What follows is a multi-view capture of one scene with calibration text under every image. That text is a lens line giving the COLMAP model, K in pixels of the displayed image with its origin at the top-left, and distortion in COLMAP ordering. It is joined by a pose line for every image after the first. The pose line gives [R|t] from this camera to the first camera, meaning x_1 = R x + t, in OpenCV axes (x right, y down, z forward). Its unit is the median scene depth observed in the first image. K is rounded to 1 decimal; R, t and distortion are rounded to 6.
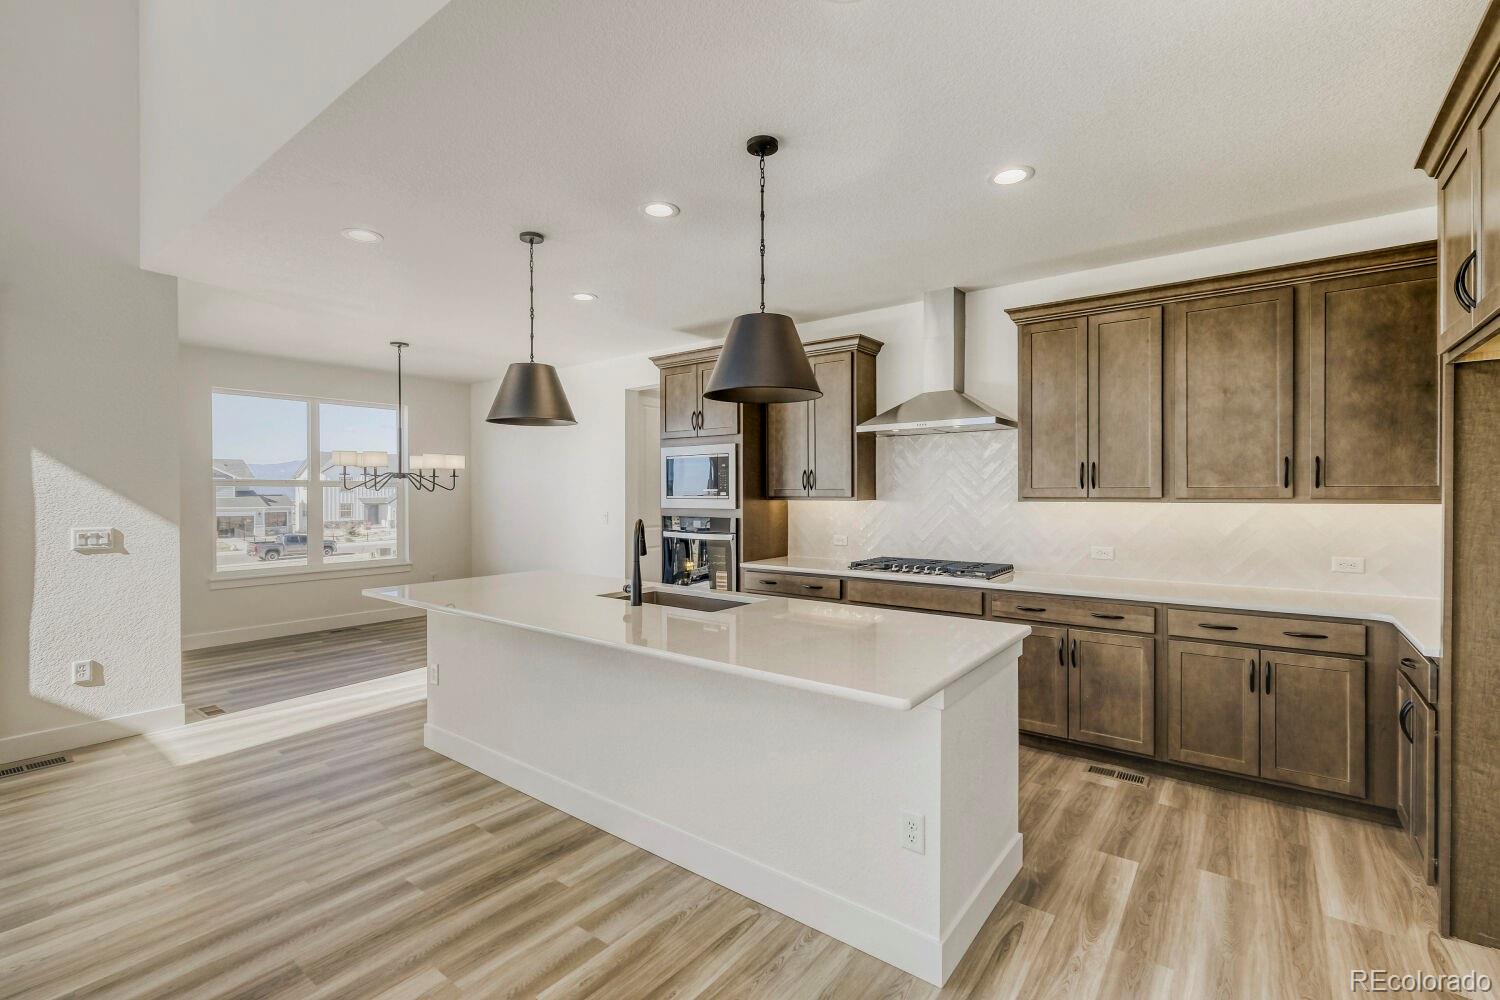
lens RADIAL K [[672.7, 0, 744.5], [0, 672.7, 496.2], [0, 0, 1]] dist [-0.003015, 0.000178]
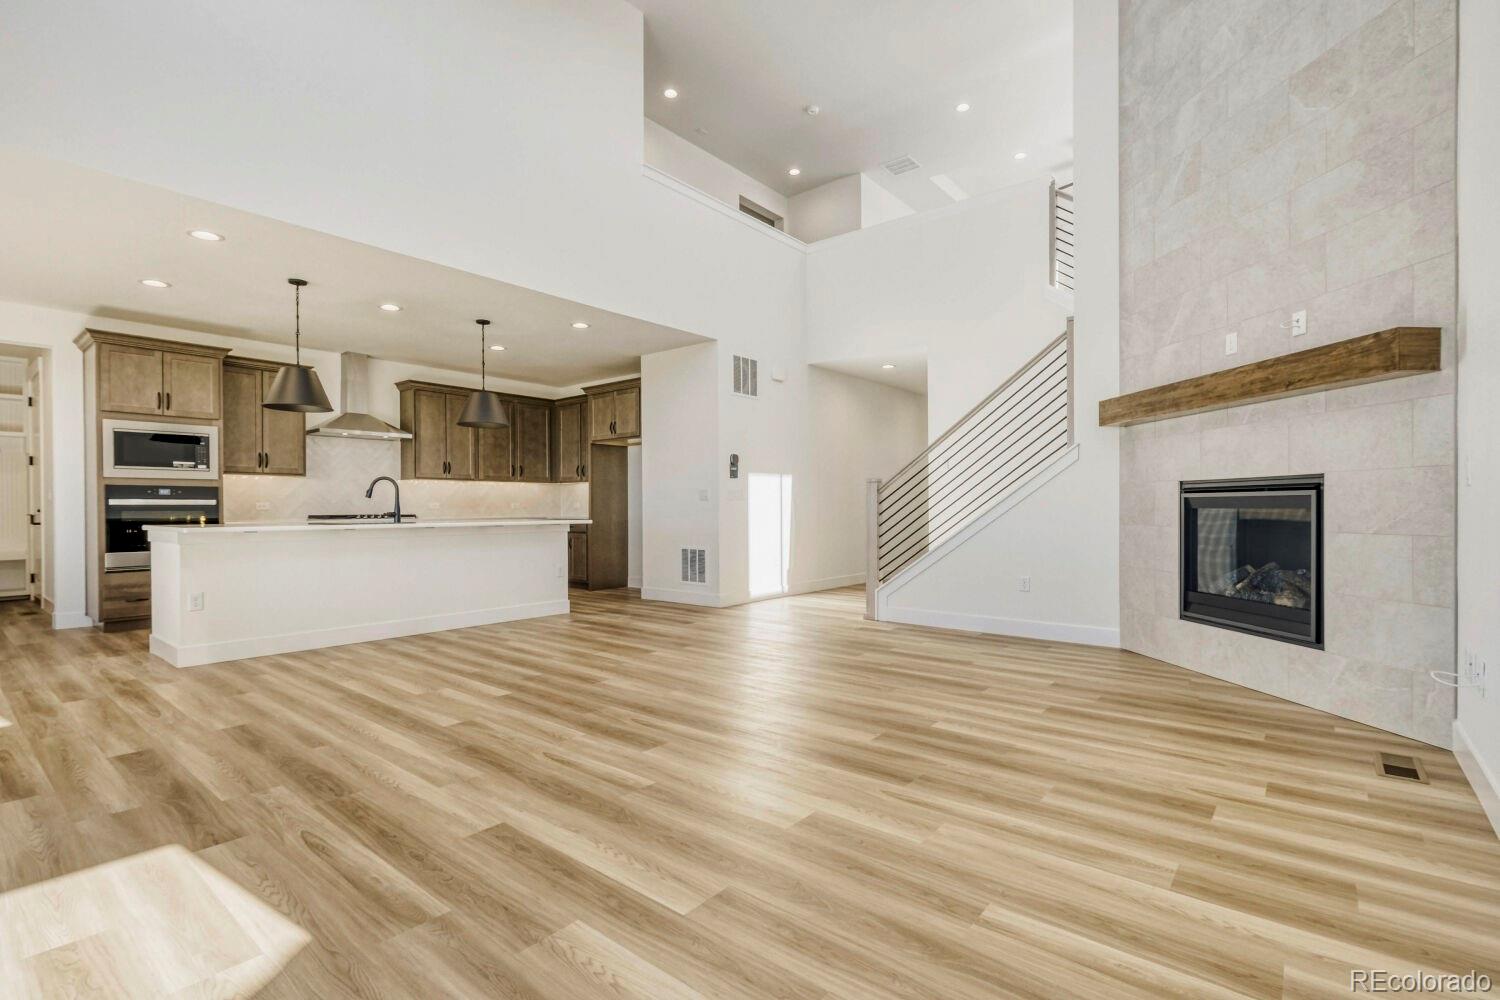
lens RADIAL K [[687.9, 0, 767.5], [0, 687.9, 511.2], [0, 0, 1]] dist [-0.002337, 0.000235]
pose [[0.005323, -0.002525, 0.999983, -1.982420], [0.014061, 0.999898, 0.002450, 0.137608], [-0.999887, 0.014048, 0.005358, -0.037478]]
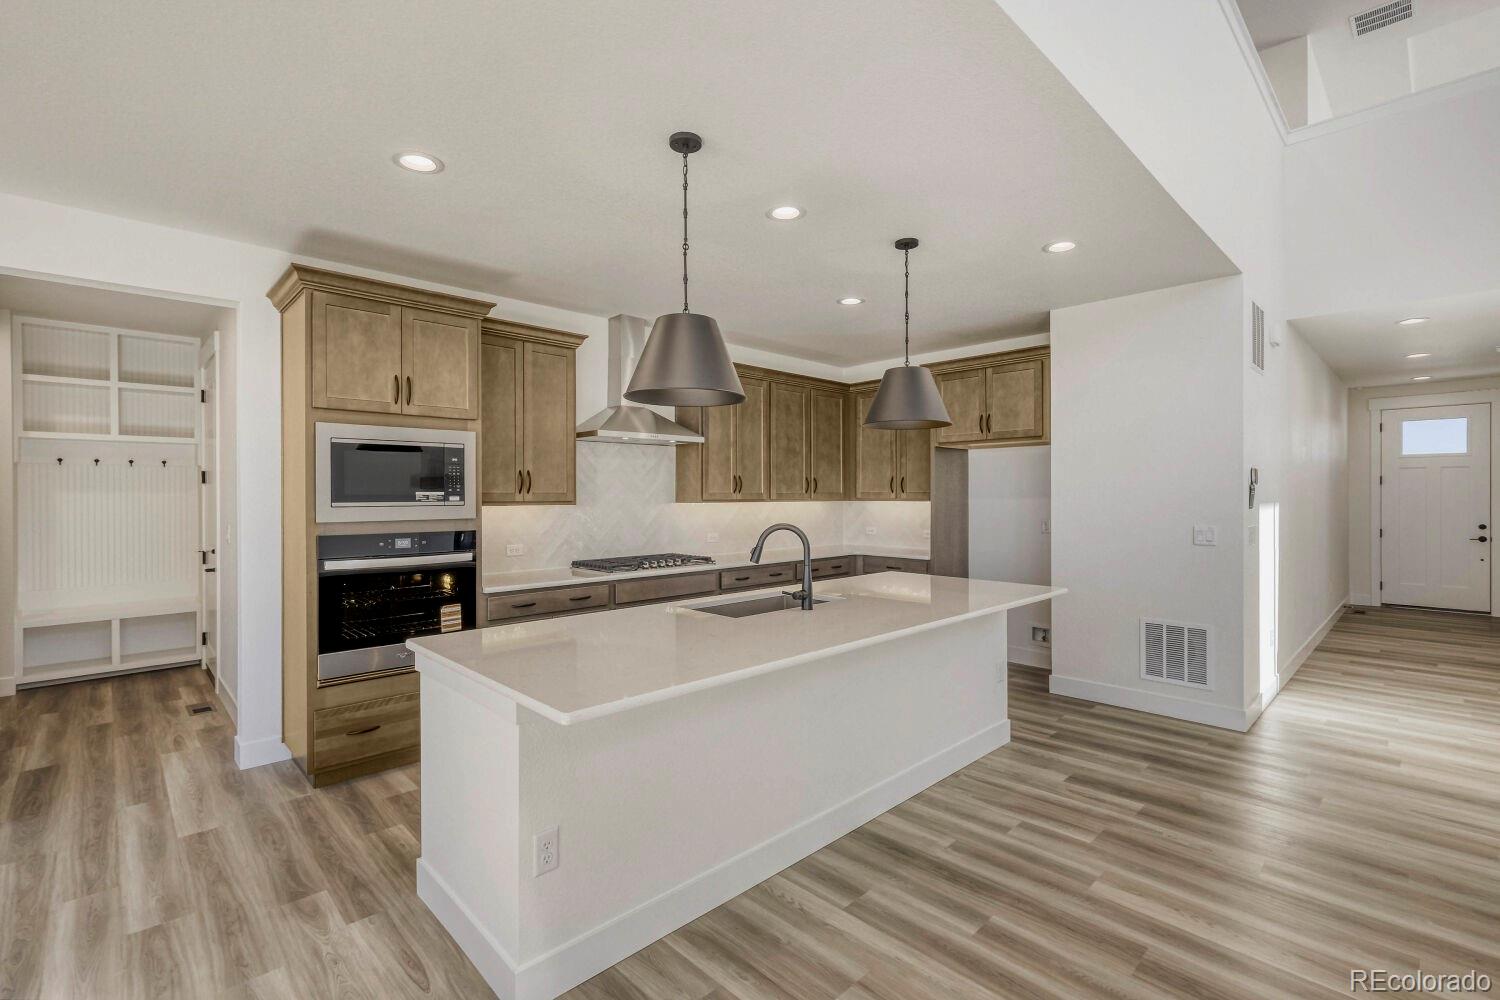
lens RADIAL K [[672.7, 0, 744.5], [0, 672.7, 496.2], [0, 0, 1]] dist [-0.003015, 0.000178]
pose [[0.144031, -0.000364, 0.989573, -1.112587], [0.009128, 0.999958, -0.000961, -0.003912], [-0.989531, 0.009172, 0.144028, 0.914128]]
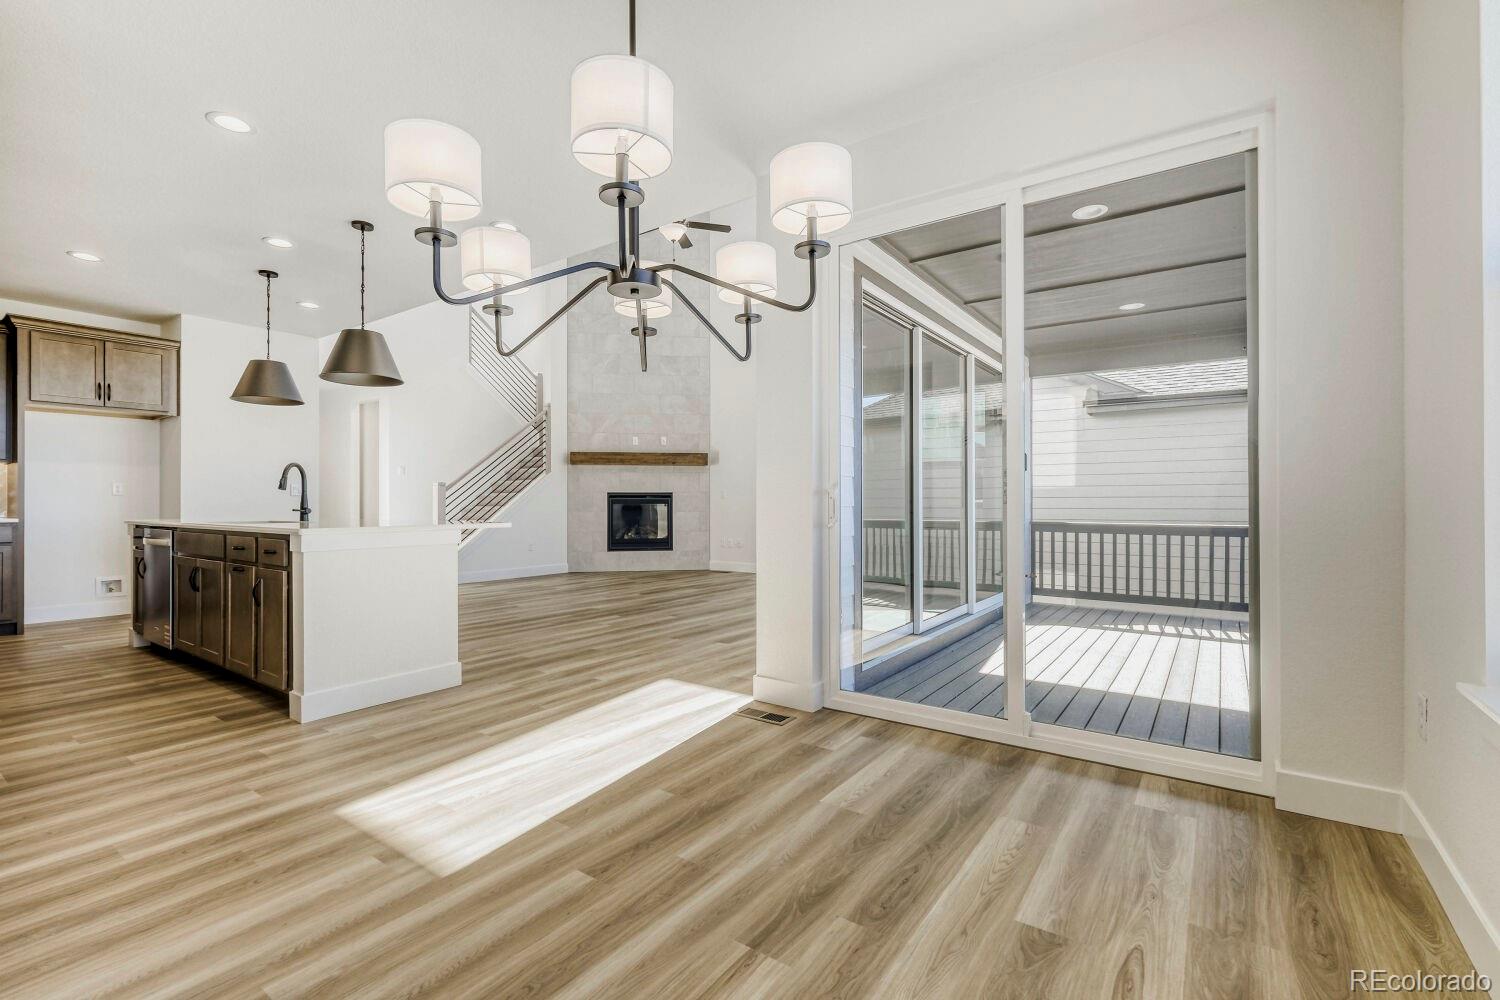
lens RADIAL K [[650.6, 0, 697.0], [0, 650.6, 497.4], [0, 0, 1]] dist [0.000632, 0.000512]
pose [[-0.999953, 0.003117, 0.009162, -1.011215], [0.003149, 0.999989, 0.003448, 0.106636], [-0.009151, 0.003477, -0.999952, 2.312958]]
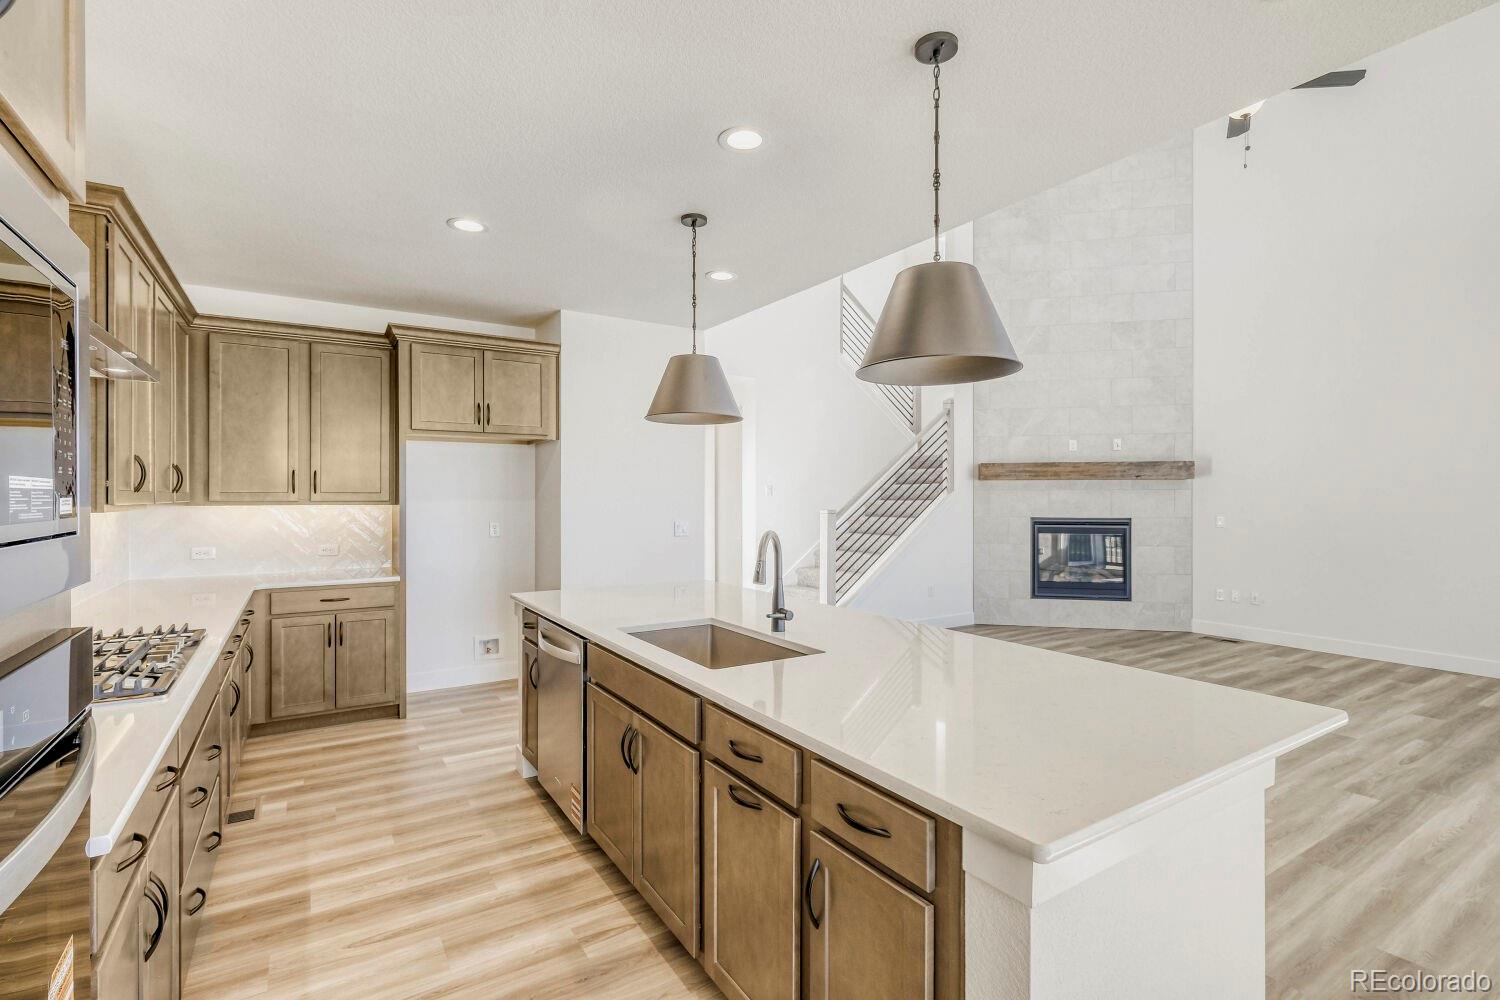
lens RADIAL K [[672.7, 0, 744.5], [0, 672.7, 496.2], [0, 0, 1]] dist [-0.003015, 0.000178]
pose [[-0.936487, 0.005713, 0.350655, -0.418828], [0.007840, 0.999958, 0.004644, -0.004601], [-0.350614, 0.007098, -0.936493, 1.717471]]
